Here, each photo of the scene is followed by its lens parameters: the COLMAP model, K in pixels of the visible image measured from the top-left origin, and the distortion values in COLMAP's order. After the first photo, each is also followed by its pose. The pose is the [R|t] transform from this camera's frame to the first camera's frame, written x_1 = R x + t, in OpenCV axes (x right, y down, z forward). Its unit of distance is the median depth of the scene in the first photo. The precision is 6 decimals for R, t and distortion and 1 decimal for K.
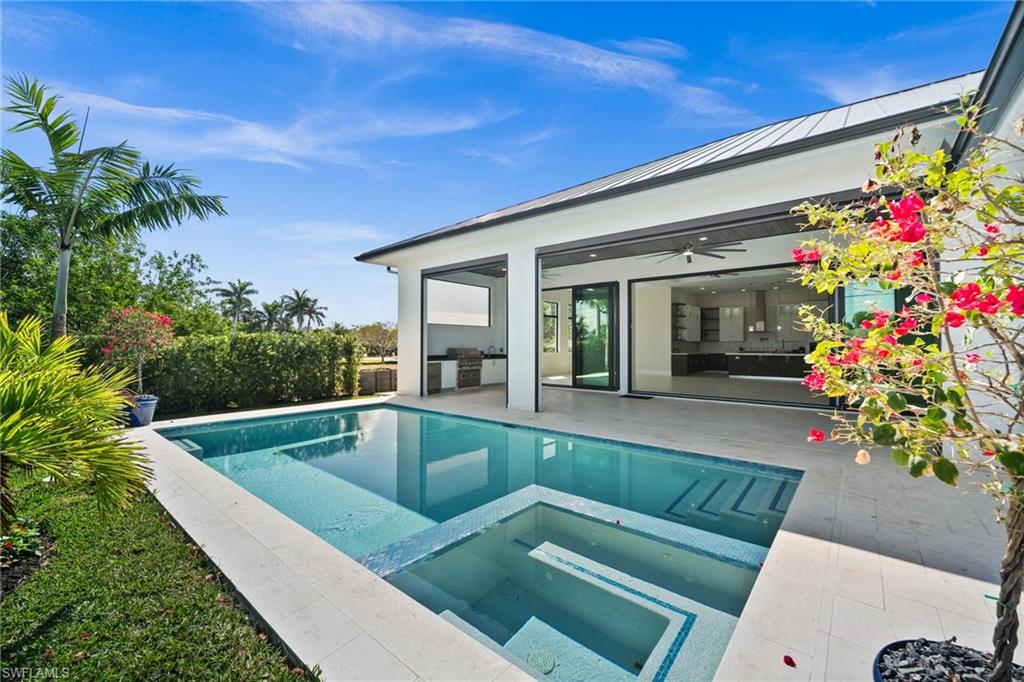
lens RADIAL K [[410.7, 0, 512.0], [0, 410.7, 341.0], [0, 0, 1]] dist [-0.000196, 0.000163]
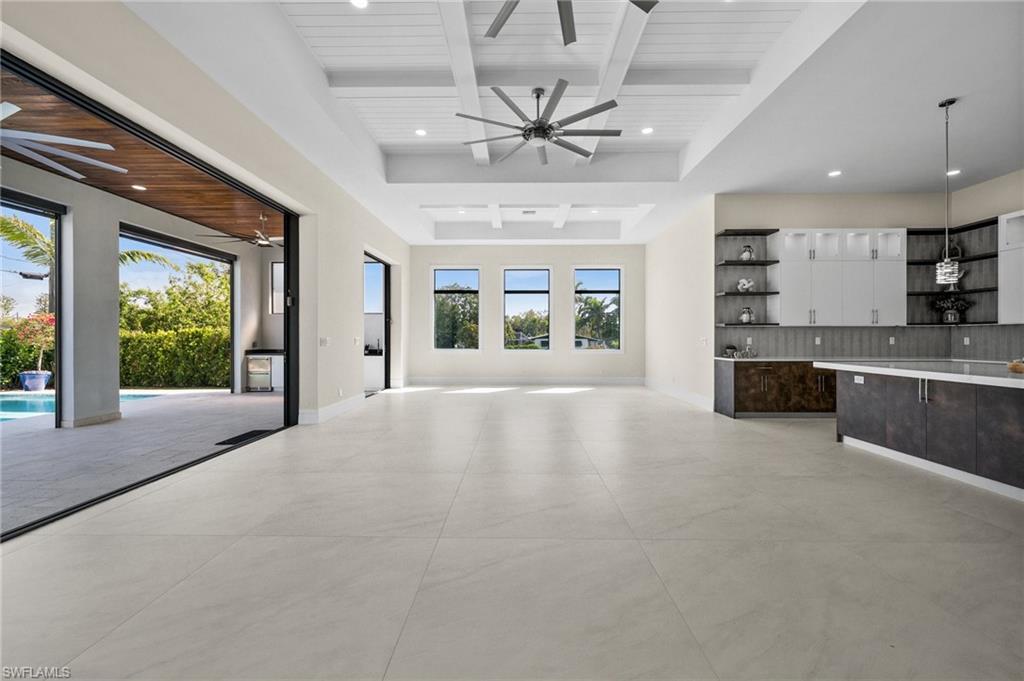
lens RADIAL K [[410.7, 0, 512.0], [0, 410.7, 340.5], [0, 0, 1]] dist [-0.000196, 0.000163]
pose [[0.630725, 0.003448, -0.775998, 0.735341], [0.007400, 0.999918, 0.010458, 0.008655], [0.775971, -0.012338, 0.630648, 0.738369]]
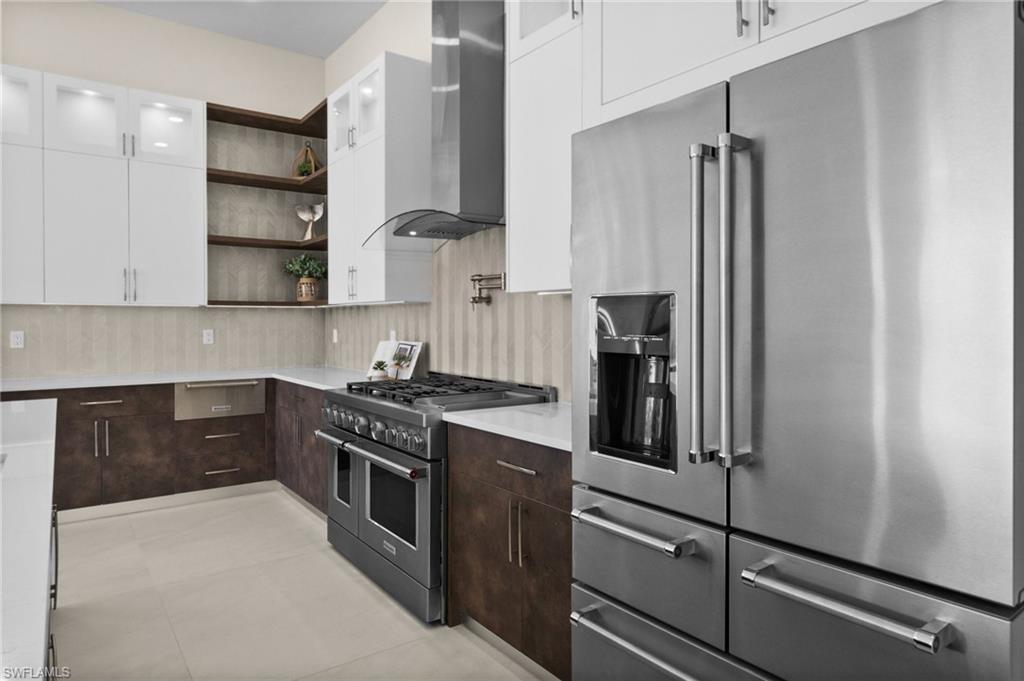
lens RADIAL K [[625.9, 0, 510.3], [0, 625.9, 326.7], [0, 0, 1]] dist [-0.003170, 0.000735]
pose [[0.971265, -0.000960, -0.237999, 0.905106], [0.004726, 0.999873, 0.015251, 0.006922], [0.237954, -0.015938, 0.971146, 1.106196]]
